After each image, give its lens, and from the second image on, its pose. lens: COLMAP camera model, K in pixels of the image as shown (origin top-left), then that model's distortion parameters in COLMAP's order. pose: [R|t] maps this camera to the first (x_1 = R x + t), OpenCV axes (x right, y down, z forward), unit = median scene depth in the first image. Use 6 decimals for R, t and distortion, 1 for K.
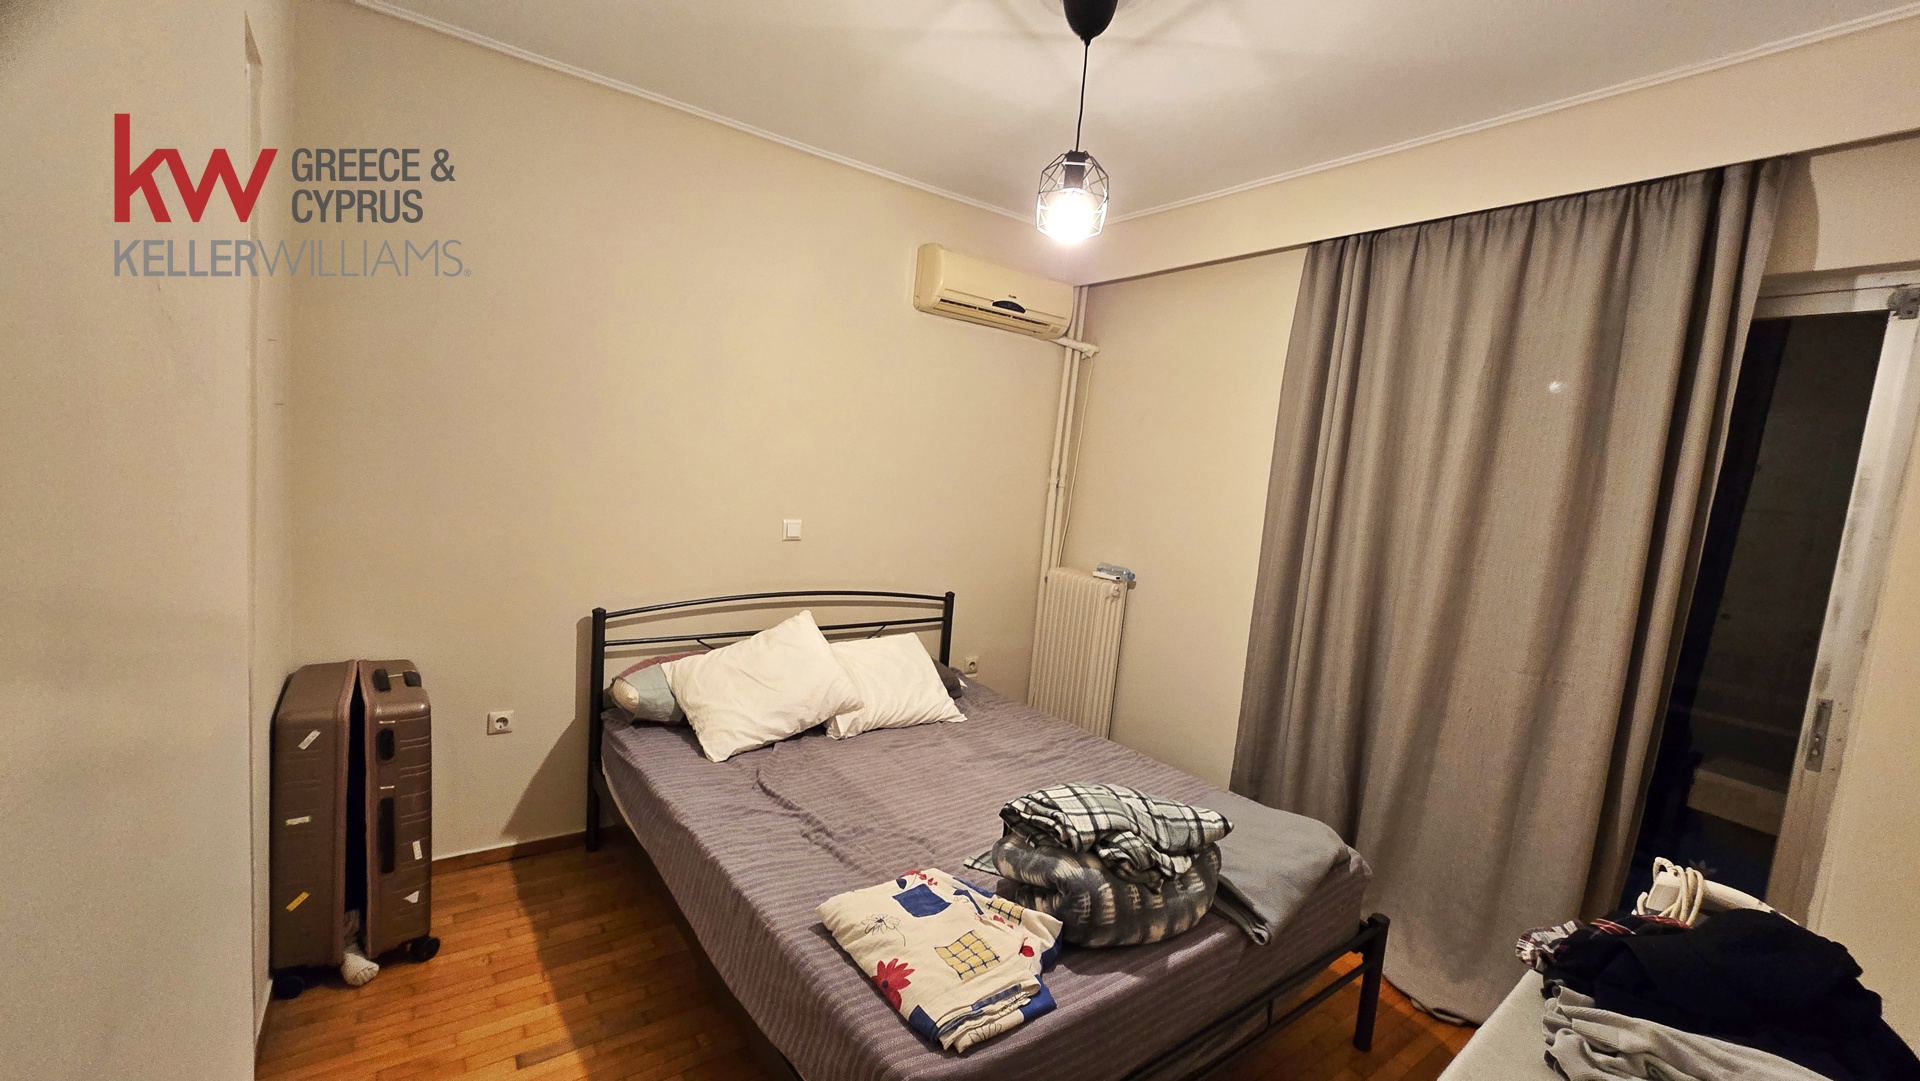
lens RADIAL K [[771.5, 0, 954.4], [0, 771.5, 543.6], [0, 0, 1]] dist [-0.001824, -0.000273]
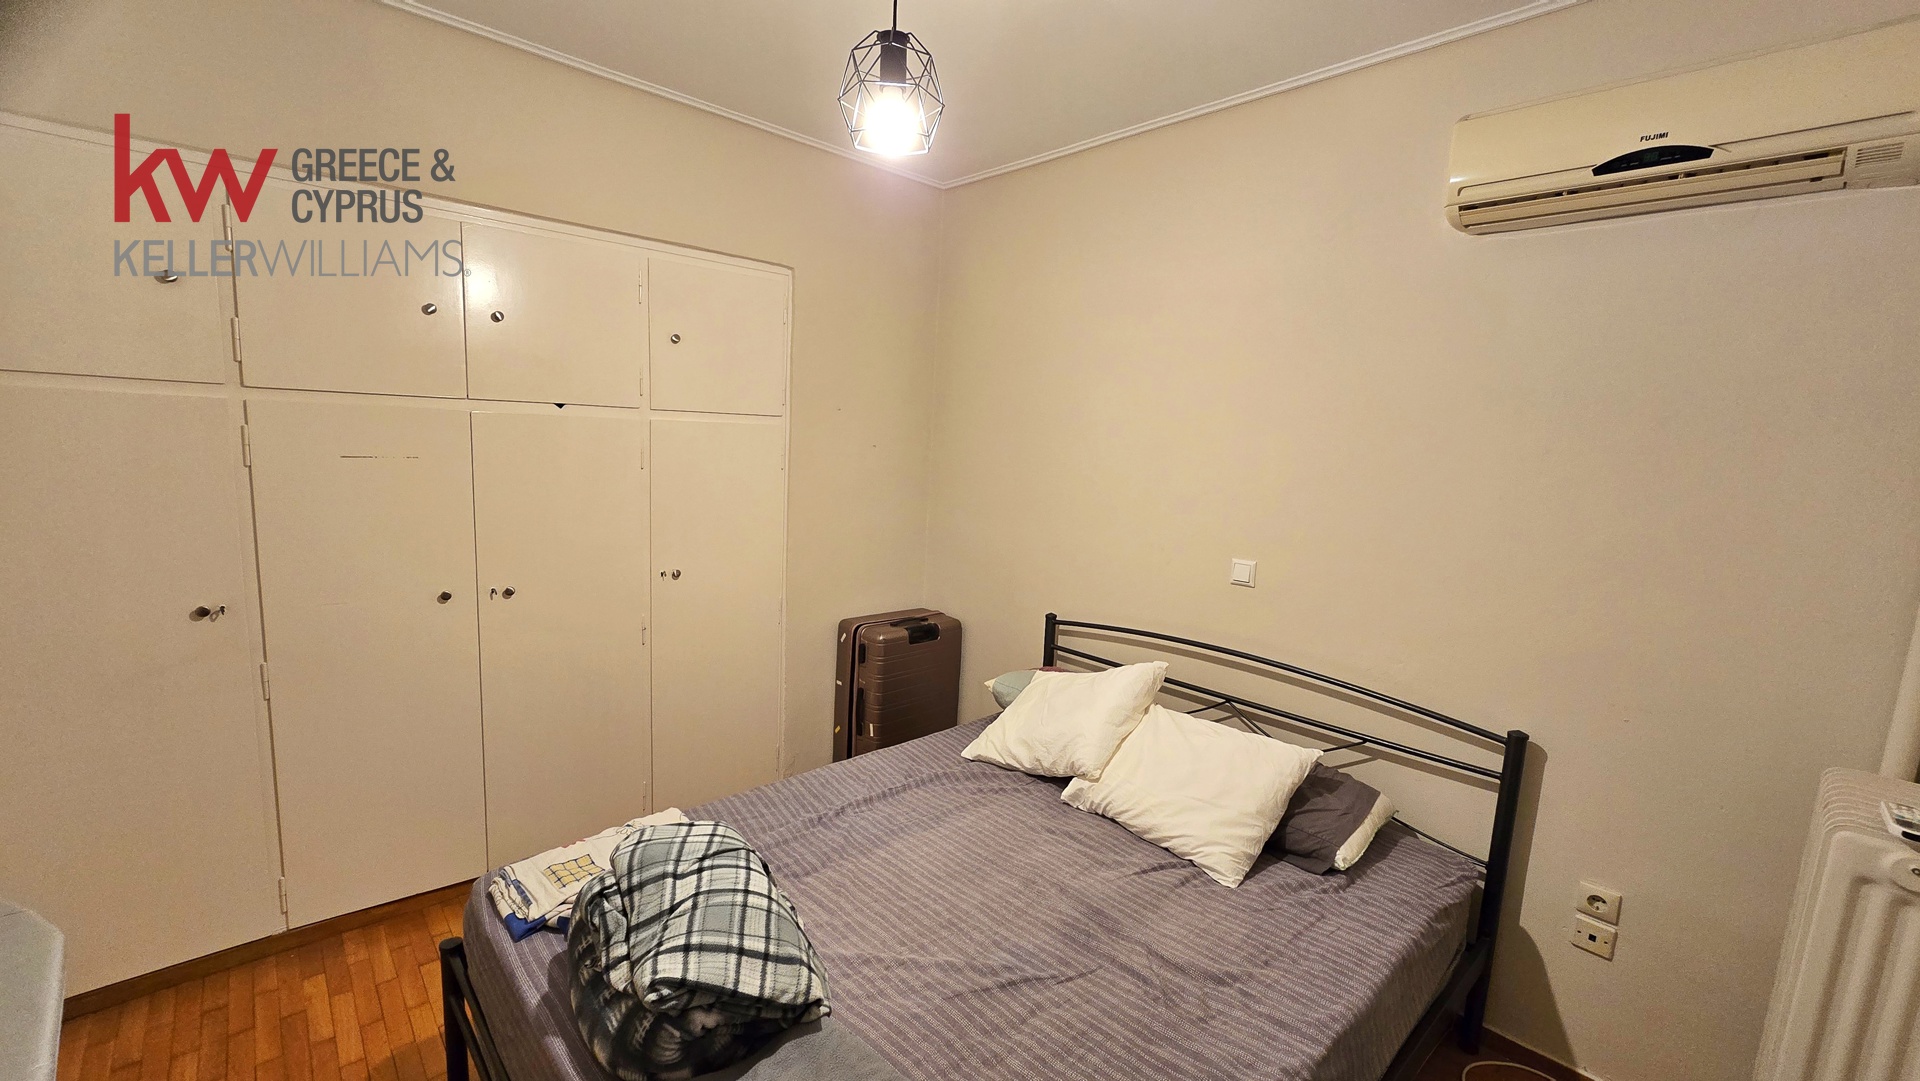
lens RADIAL K [[771.5, 0, 954.4], [0, 771.5, 543.6], [0, 0, 1]] dist [-0.001824, -0.000273]
pose [[0.122244, 0.060842, -0.990633, 0.654772], [-0.144528, 0.988571, 0.042881, -0.046073], [0.981921, 0.137932, 0.129640, 0.729410]]
